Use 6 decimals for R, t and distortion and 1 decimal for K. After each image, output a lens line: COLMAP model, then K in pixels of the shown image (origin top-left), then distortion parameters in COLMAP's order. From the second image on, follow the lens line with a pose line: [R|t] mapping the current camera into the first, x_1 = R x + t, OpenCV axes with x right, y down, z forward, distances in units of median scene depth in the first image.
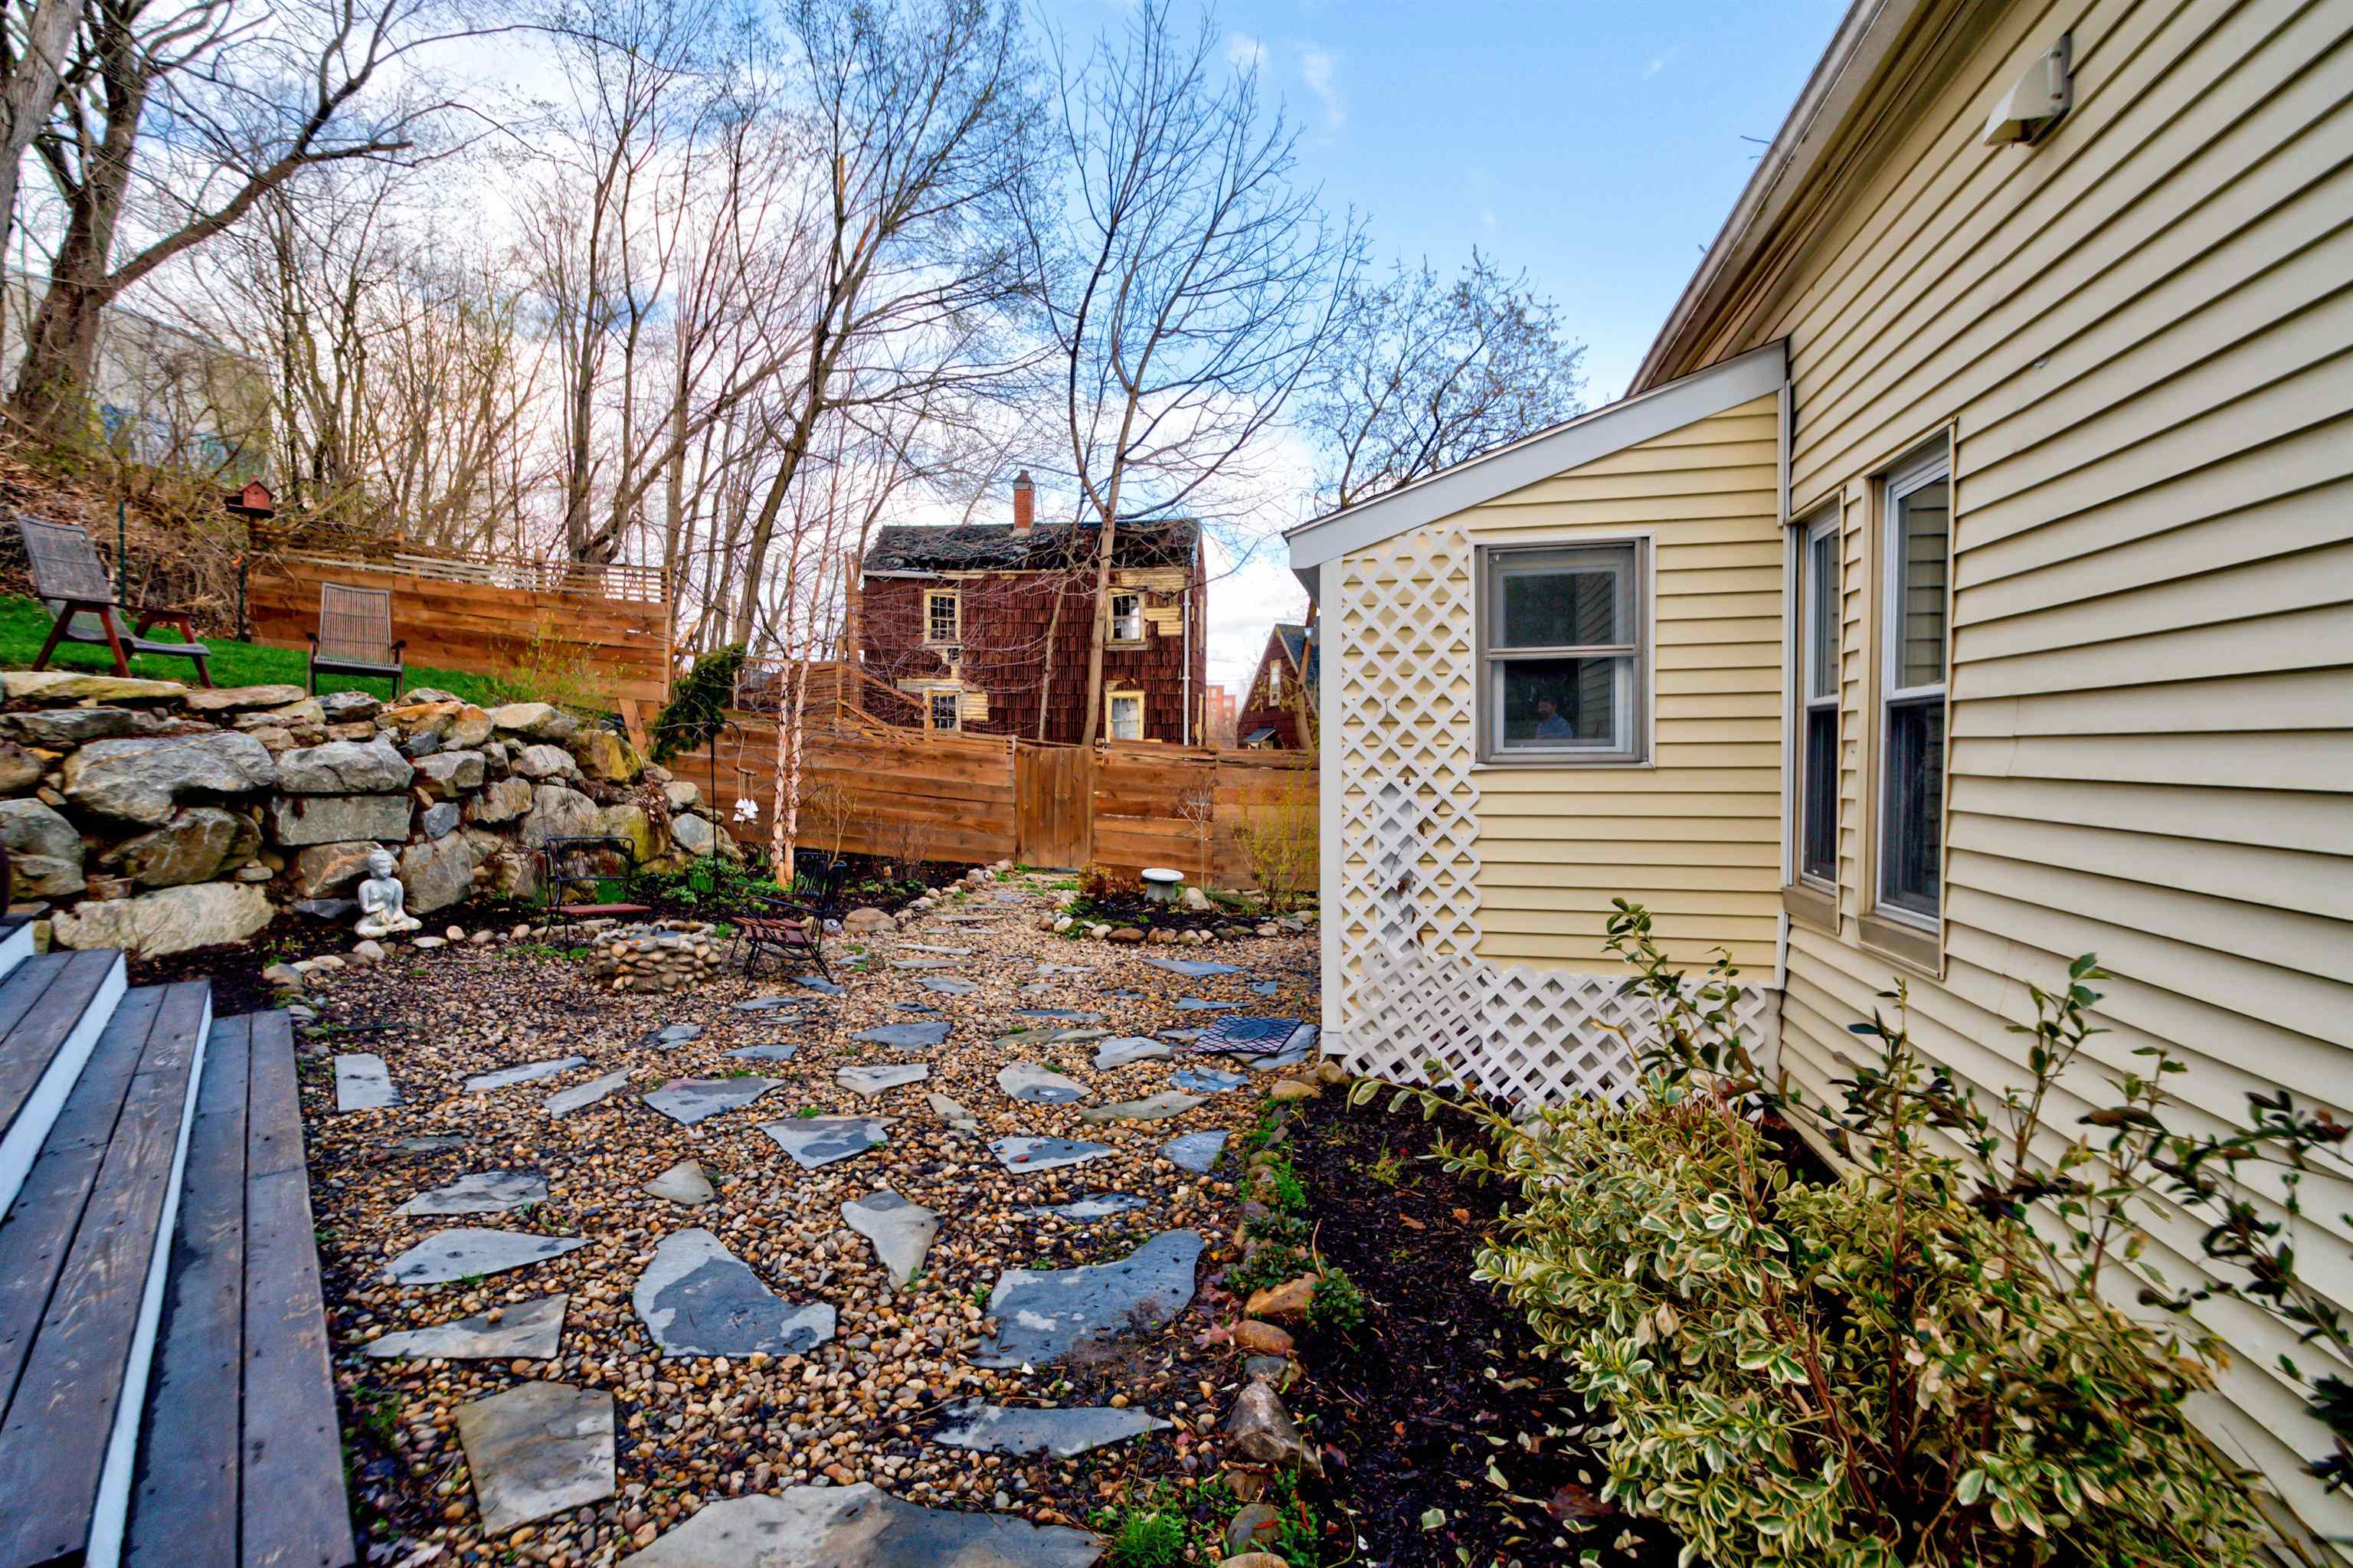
lens RADIAL K [[1111.5, 0, 1178.9], [0, 1111.5, 822.8], [0, 0, 1]] dist [-0.018102, 0.000018]
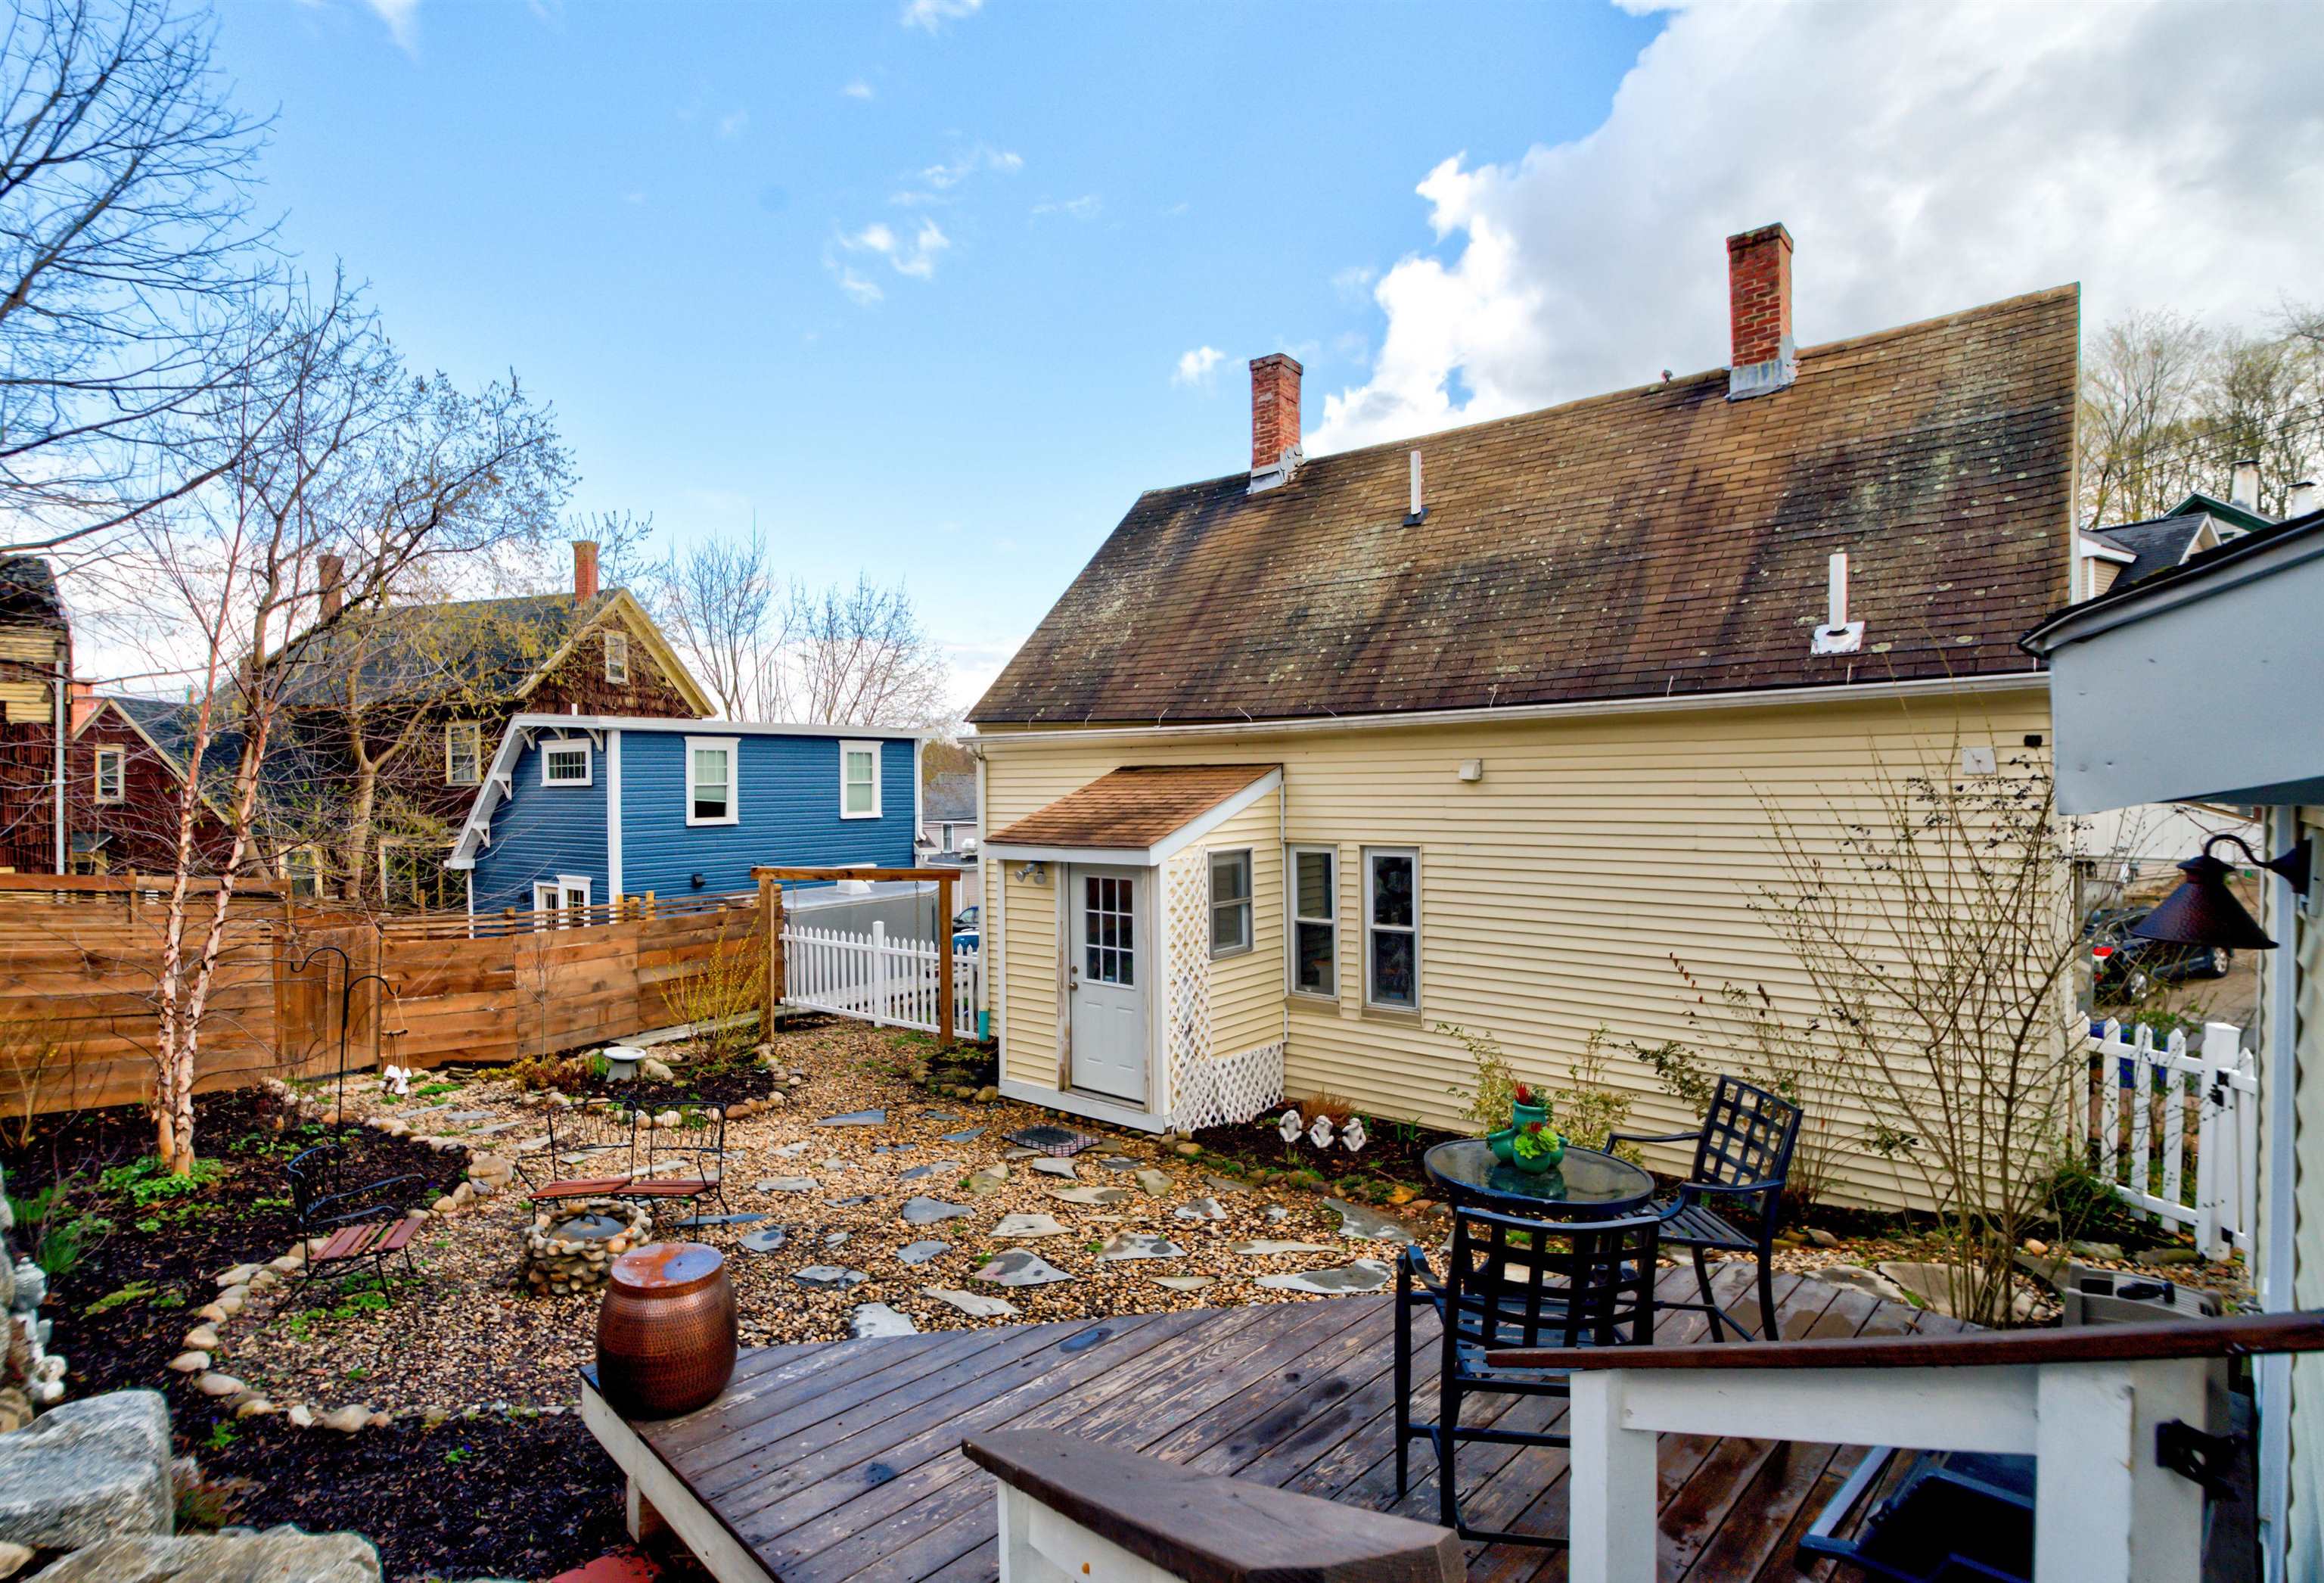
lens RADIAL K [[1106.1, 0, 1162.0], [0, 1106.1, 791.5], [0, 0, 1]] dist [0.001144, 0.000059]
pose [[0.463764, -0.006990, 0.885931, -1.302767], [0.061237, 0.997830, -0.024184, -0.265575], [-0.883840, 0.065468, 0.463186, 0.104697]]
